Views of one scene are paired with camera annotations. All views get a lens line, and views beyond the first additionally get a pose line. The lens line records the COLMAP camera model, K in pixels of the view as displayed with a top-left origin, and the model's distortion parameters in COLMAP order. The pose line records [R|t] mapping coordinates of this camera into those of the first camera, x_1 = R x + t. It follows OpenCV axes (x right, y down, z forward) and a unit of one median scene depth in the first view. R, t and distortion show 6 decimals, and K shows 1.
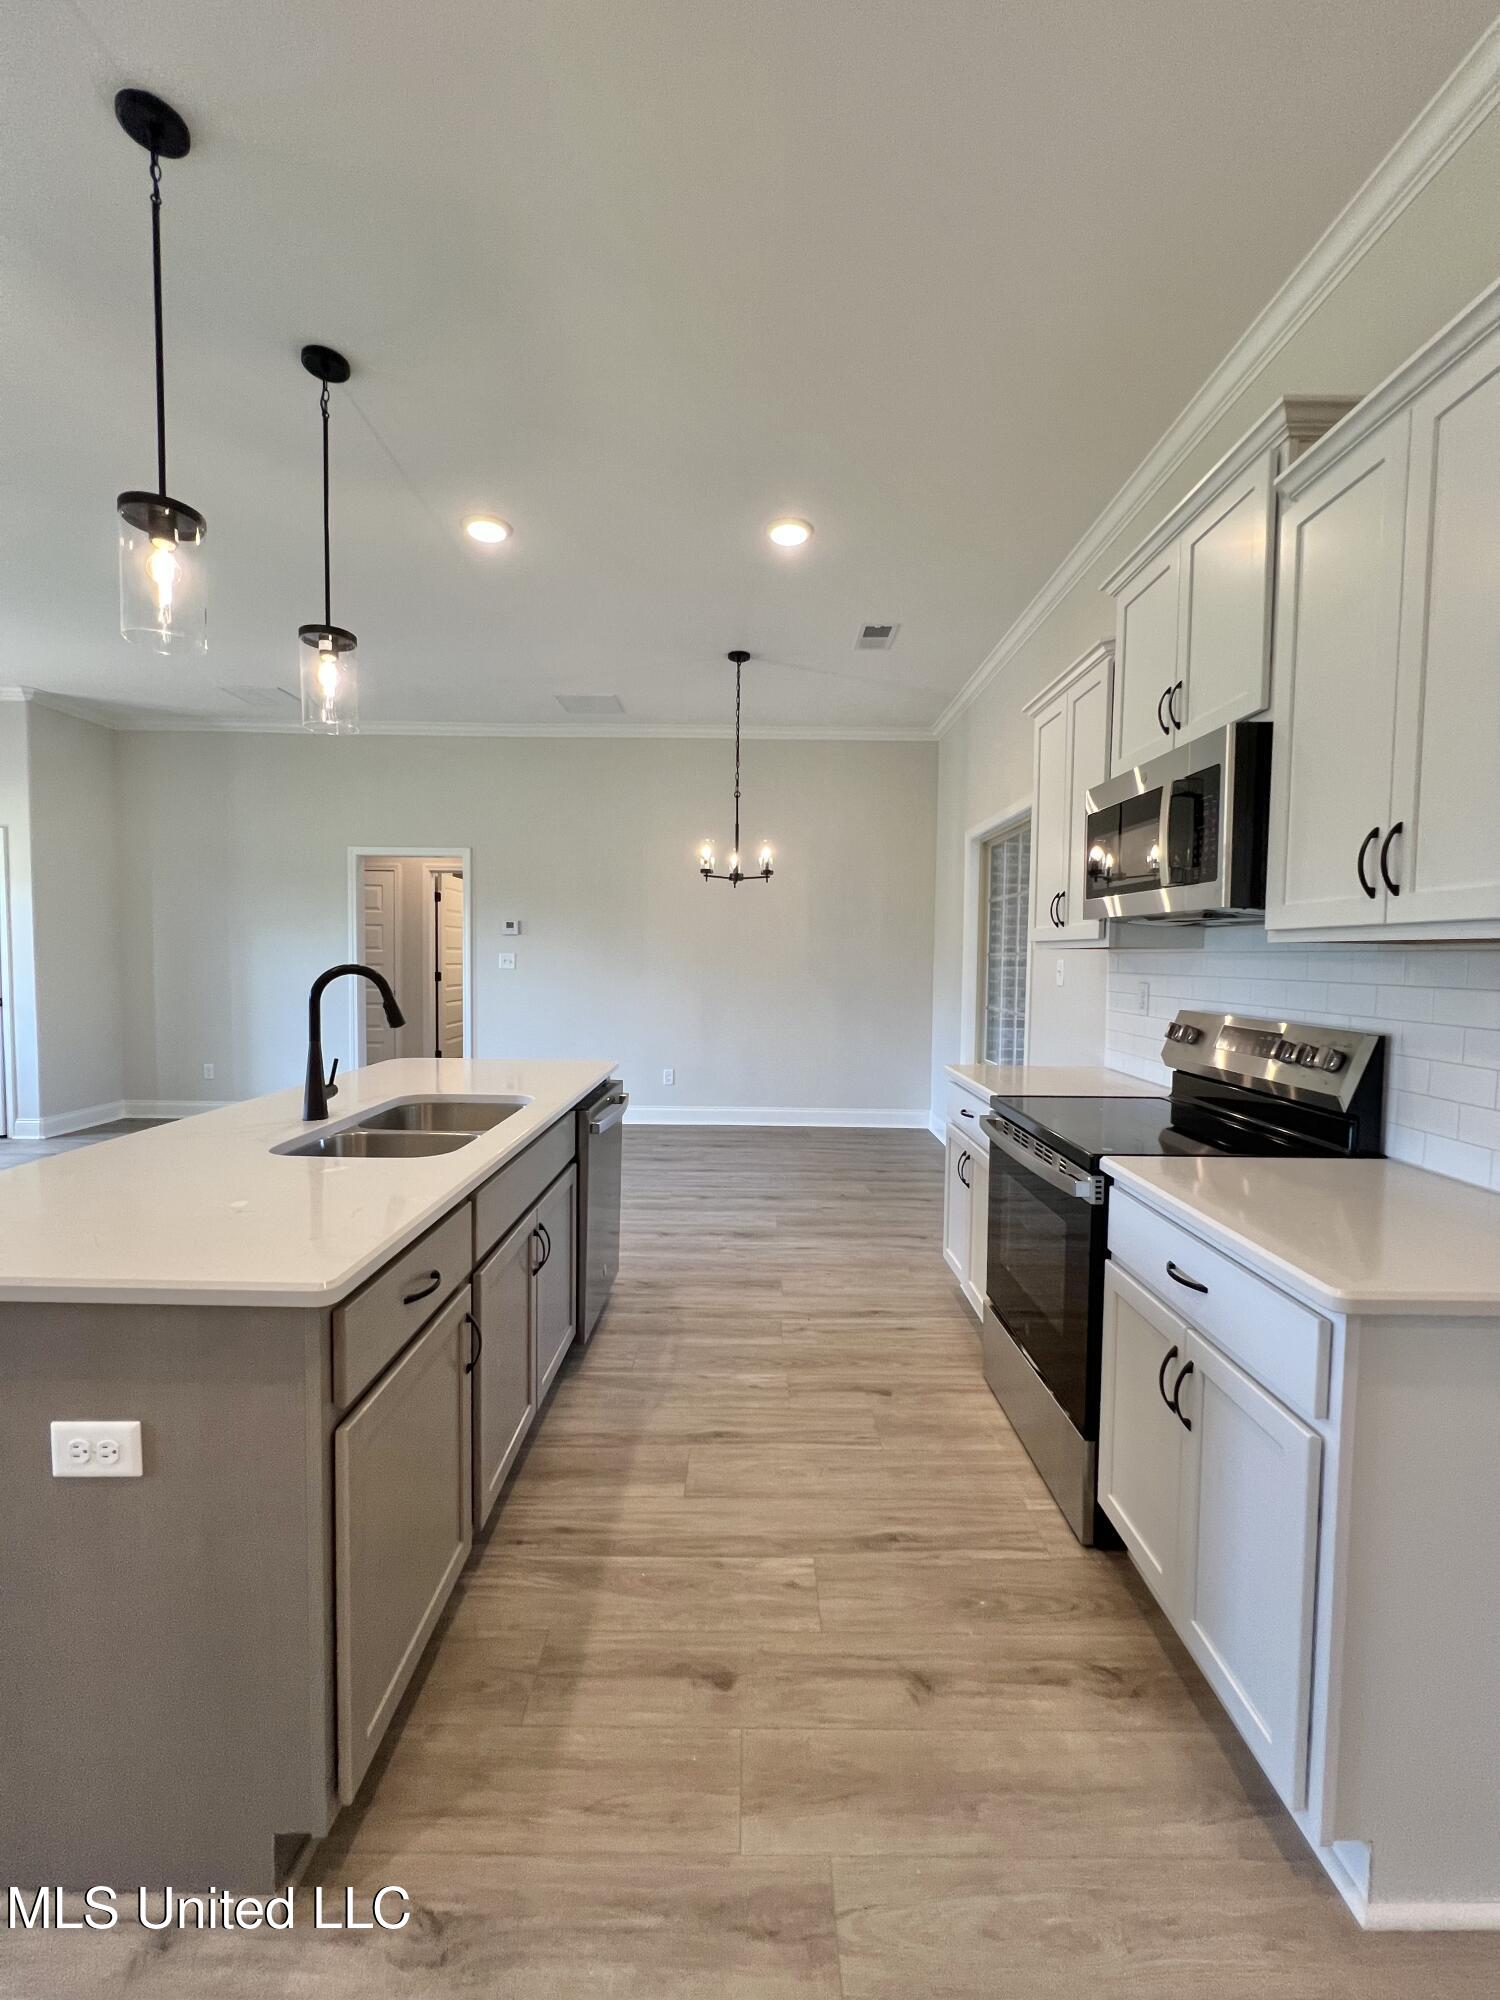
lens RADIAL K [[807.1, 0, 759.8], [0, 807.1, 995.0], [0, 0, 1]] dist [-0.003537, 0.001154]
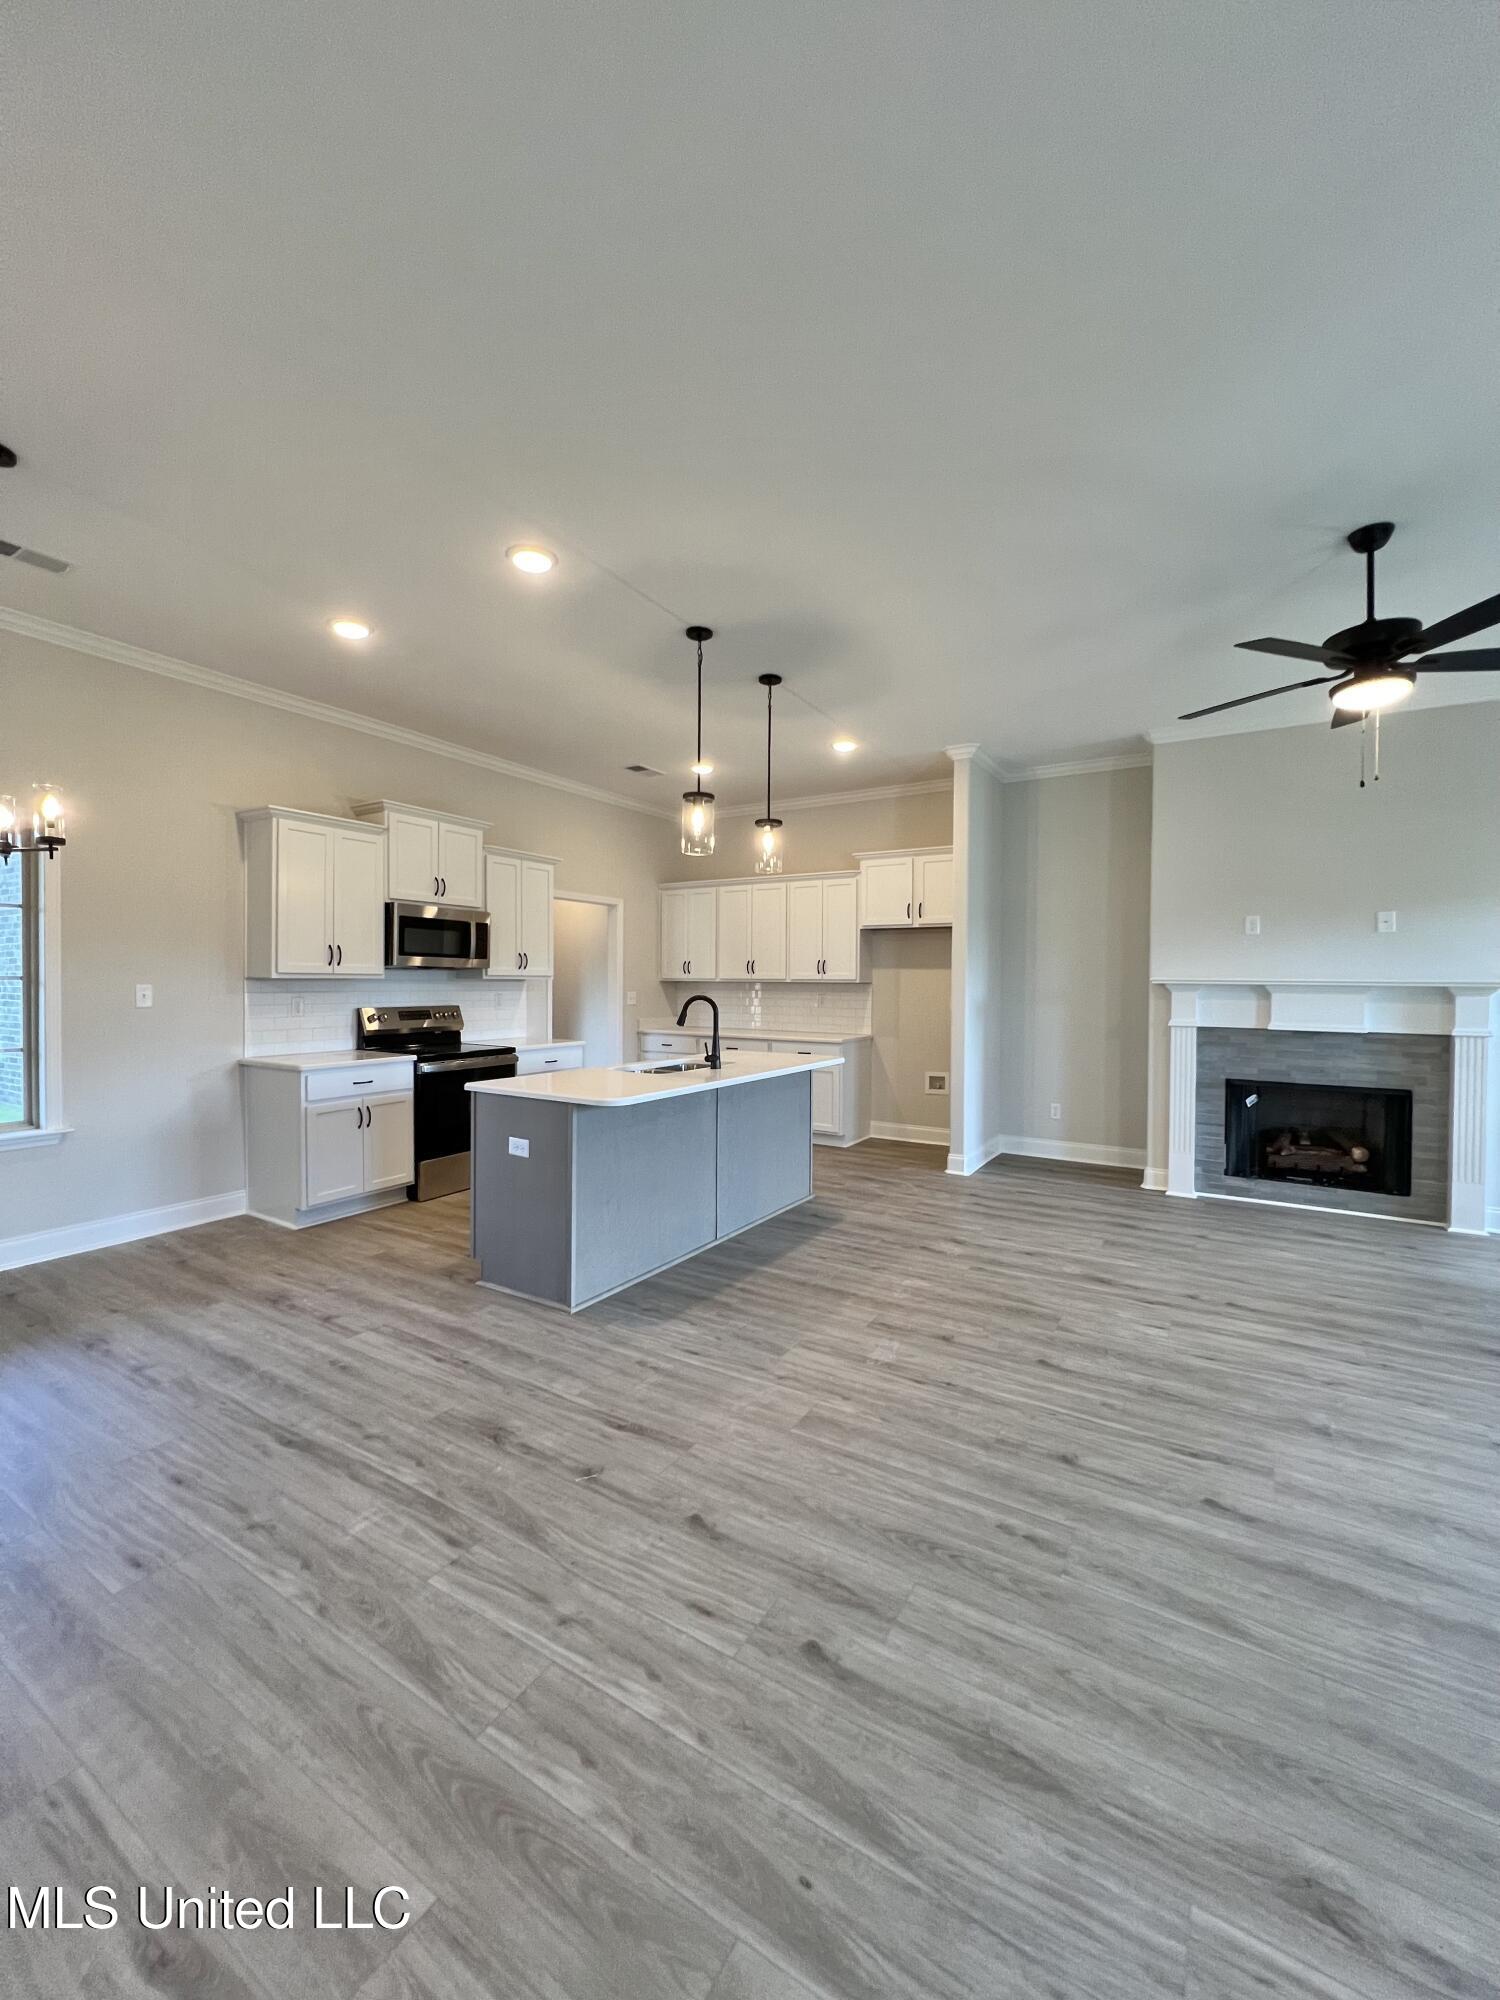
lens RADIAL K [[807.1, 0, 752.6], [0, 807.1, 995.7], [0, 0, 1]] dist [-0.003537, 0.001154]
pose [[-0.854082, -0.028330, 0.519367, -1.728079], [0.007225, 0.997773, 0.066307, -0.174011], [-0.520089, 0.060384, -0.851975, 2.747276]]
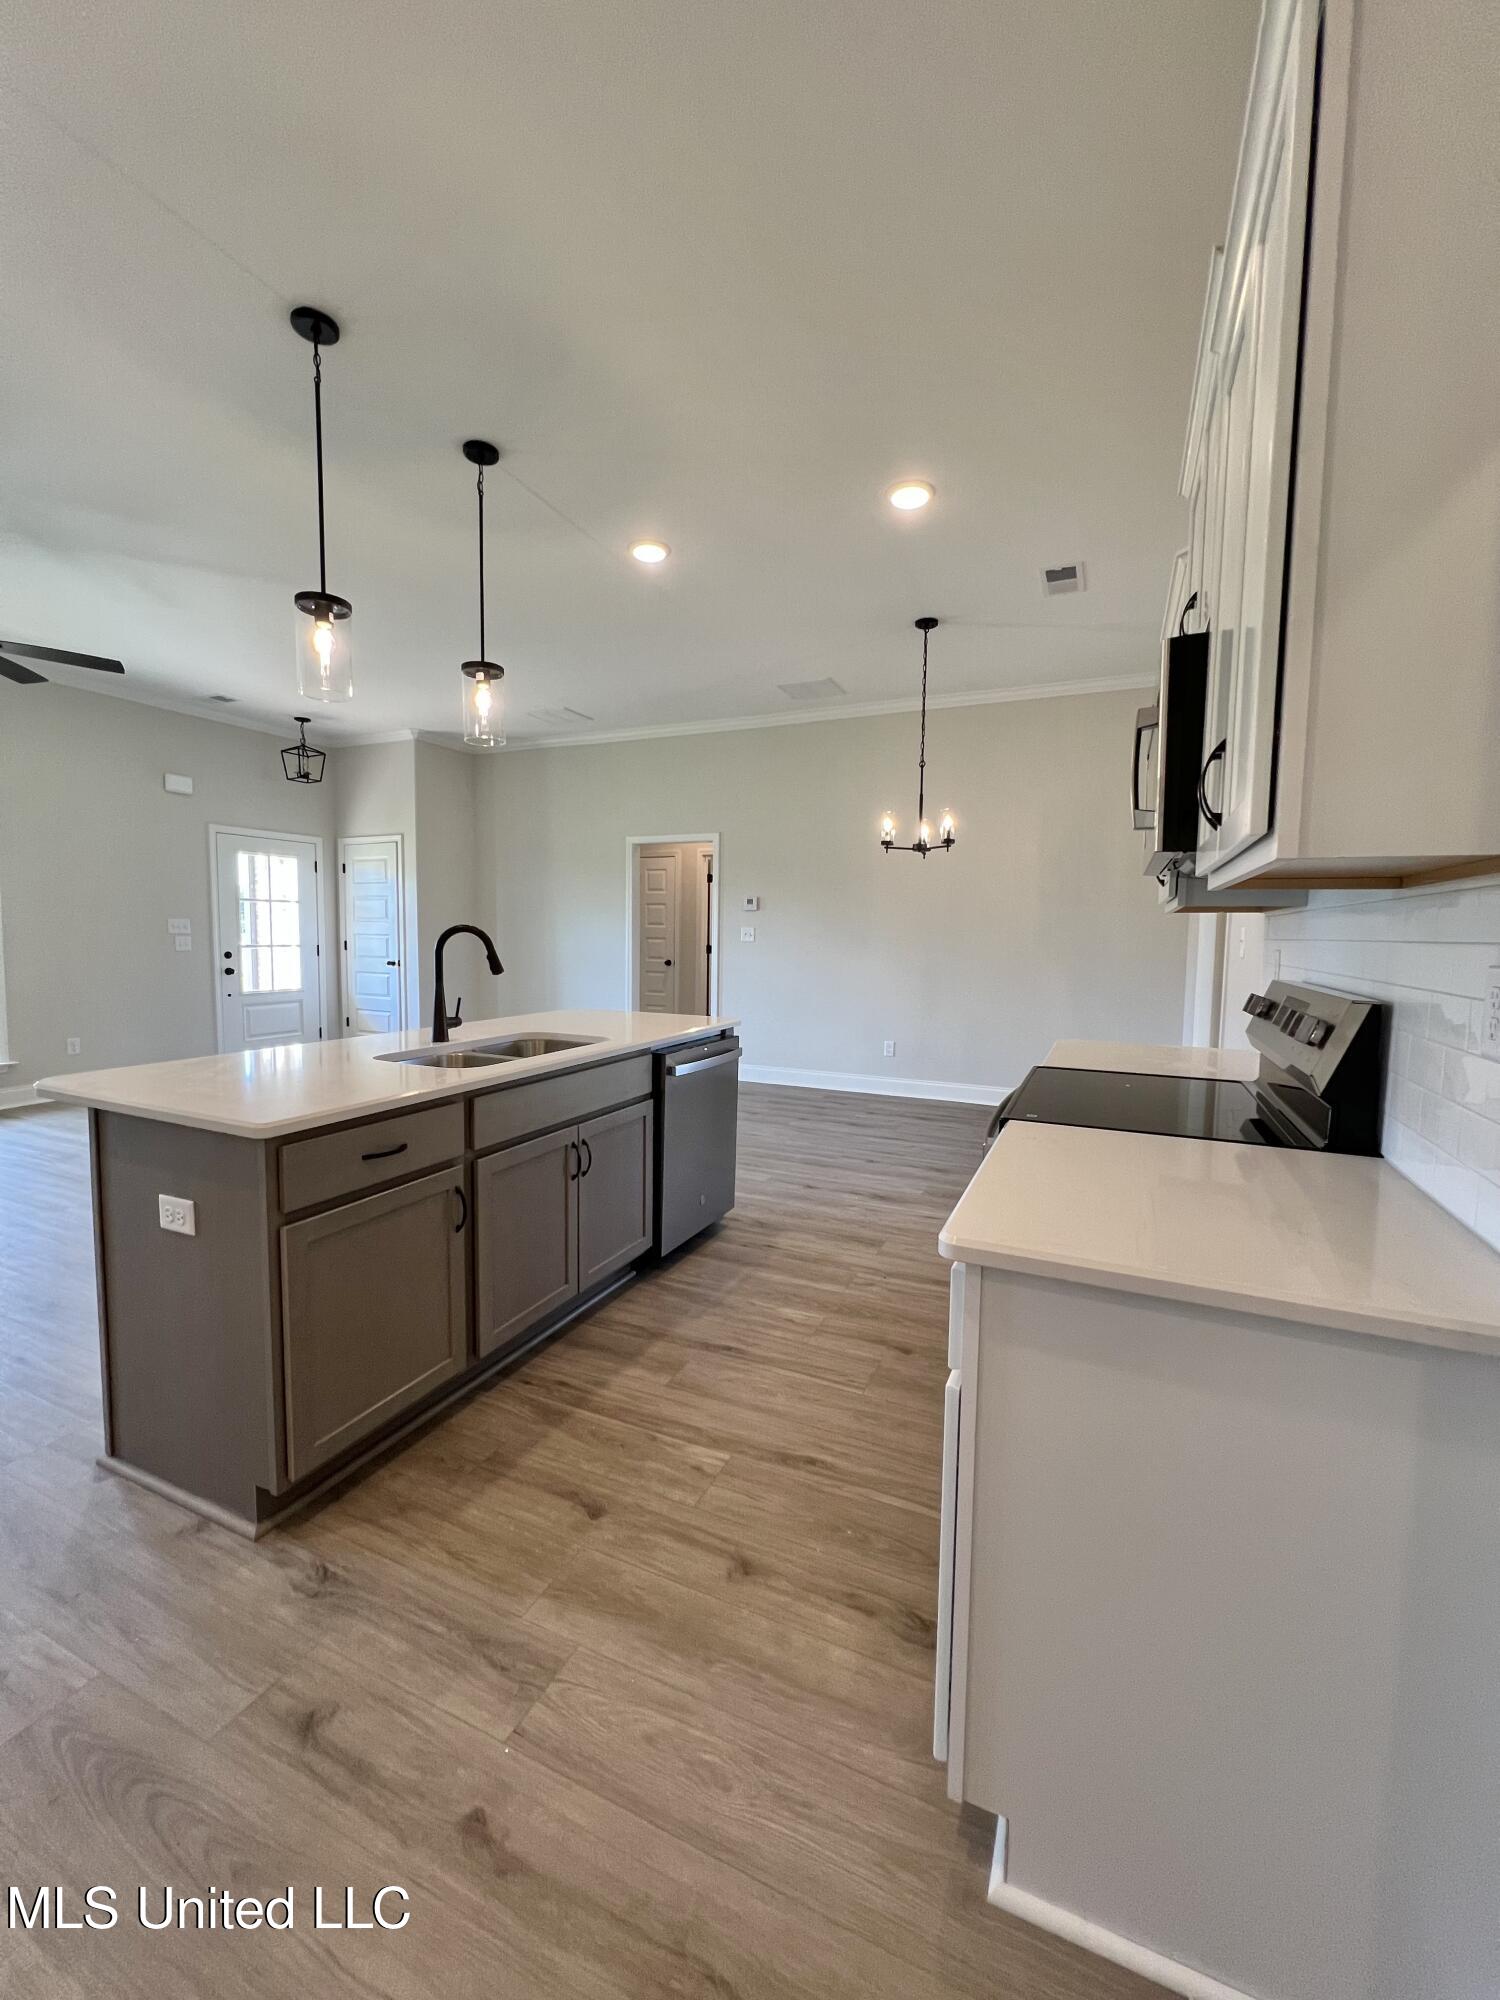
lens RADIAL K [[807.1, 0, 753.2], [0, 807.1, 995.7], [0, 0, 1]] dist [-0.003537, 0.001154]
pose [[0.909524, 0.032673, -0.414366, 0.463858], [-0.022823, 0.999327, 0.028702, 0.028757], [0.415025, -0.016649, 0.909658, 0.011167]]
